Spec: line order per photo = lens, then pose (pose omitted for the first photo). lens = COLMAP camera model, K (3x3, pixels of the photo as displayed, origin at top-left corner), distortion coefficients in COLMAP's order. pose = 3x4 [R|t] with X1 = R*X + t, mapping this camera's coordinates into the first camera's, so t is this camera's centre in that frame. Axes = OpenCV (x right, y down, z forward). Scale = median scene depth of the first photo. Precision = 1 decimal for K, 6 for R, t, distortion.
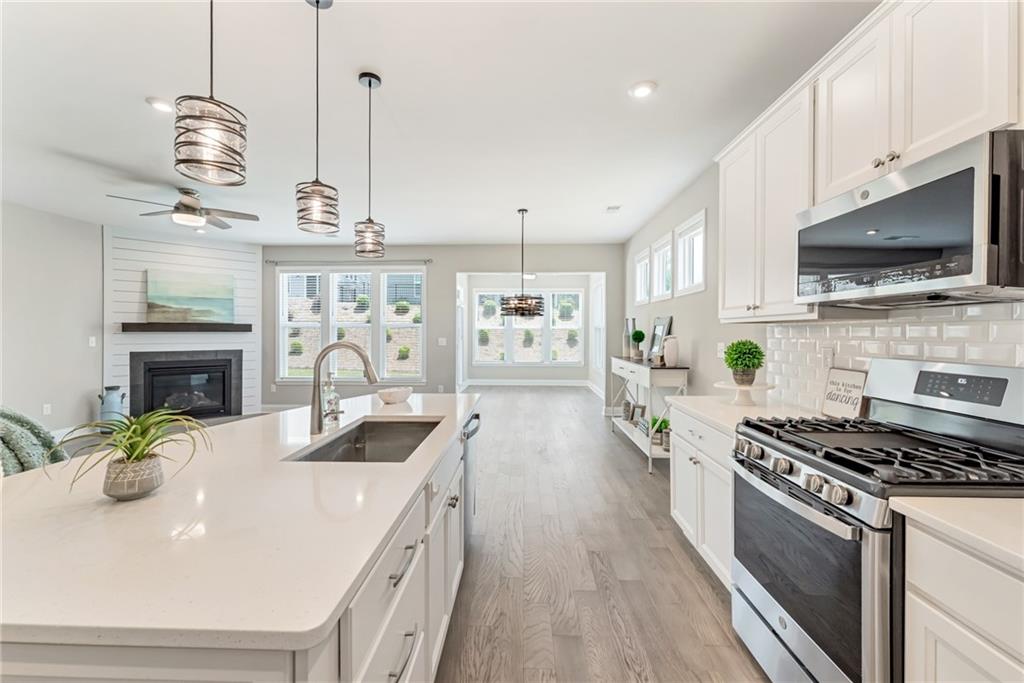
lens RADIAL K [[405.4, 0, 507.8], [0, 405.4, 339.4], [0, 0, 1]] dist [0.000435, 0.000053]
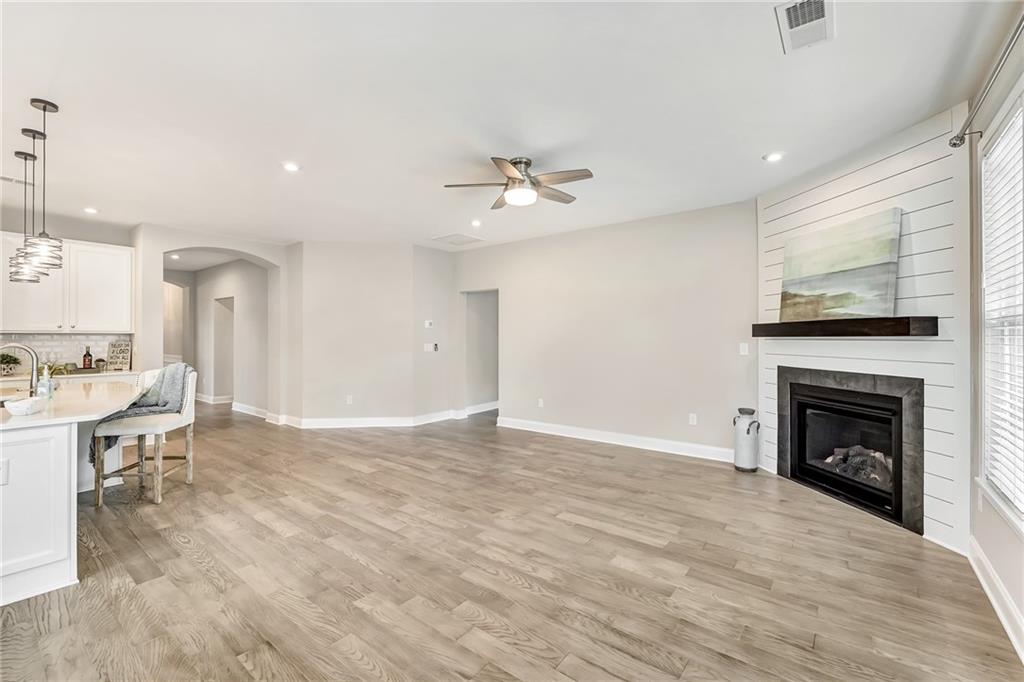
lens RADIAL K [[438.8, 0, 510.5], [0, 438.8, 335.3], [0, 0, 1]] dist [-0.000035, -0.000023]
pose [[-0.585449, -0.005378, -0.810691, -0.050588], [-0.014969, 0.999879, 0.004177, -0.016457], [0.810571, 0.014581, -0.585459, 1.019819]]
